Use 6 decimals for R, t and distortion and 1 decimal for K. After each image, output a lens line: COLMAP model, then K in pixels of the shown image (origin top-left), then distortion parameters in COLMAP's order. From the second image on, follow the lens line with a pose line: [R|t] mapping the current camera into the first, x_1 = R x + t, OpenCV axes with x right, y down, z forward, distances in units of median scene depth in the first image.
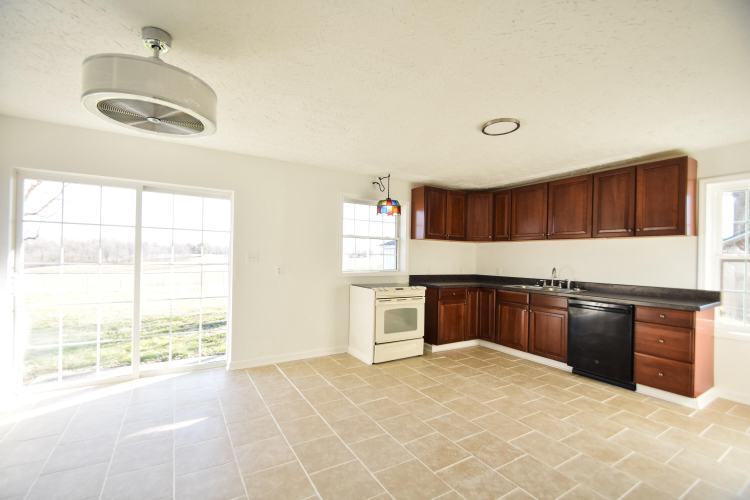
lens RADIAL K [[326.3, 0, 378.7], [0, 326.3, 264.1], [0, 0, 1]] dist [0.003440, -0.010013]
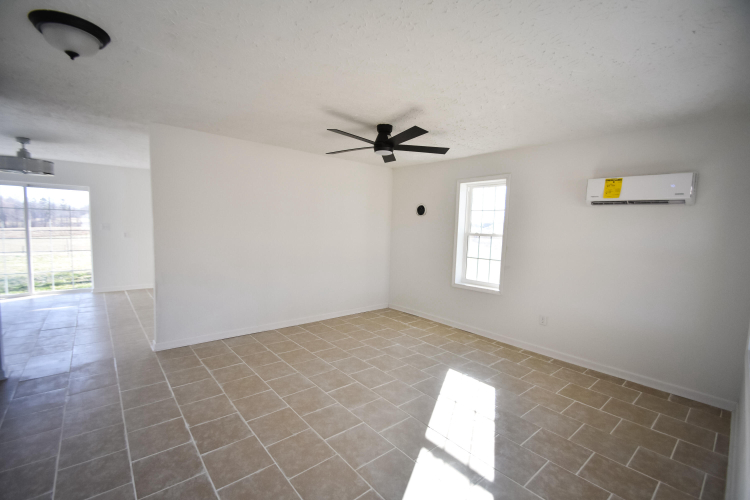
lens RADIAL K [[330.8, 0, 378.4], [0, 330.8, 263.7], [0, 0, 1]] dist [-0.000517, -0.008761]
pose [[0.987666, 0.001426, 0.156566, 0.743252], [-0.015539, 0.995915, 0.088952, -0.002831], [-0.155800, -0.090287, 0.983654, -0.905968]]
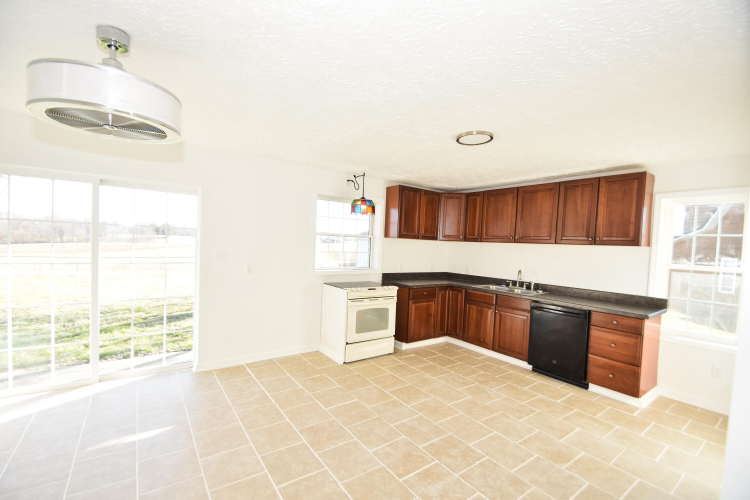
lens RADIAL K [[324.8, 0, 377.8], [0, 324.8, 264.7], [0, 0, 1]] dist [0.003252, -0.009799]
pose [[0.996615, 0.021138, 0.079446, 0.001279], [-0.024575, 0.998792, 0.042544, -0.049932], [-0.078451, -0.044353, 0.995931, 0.001739]]
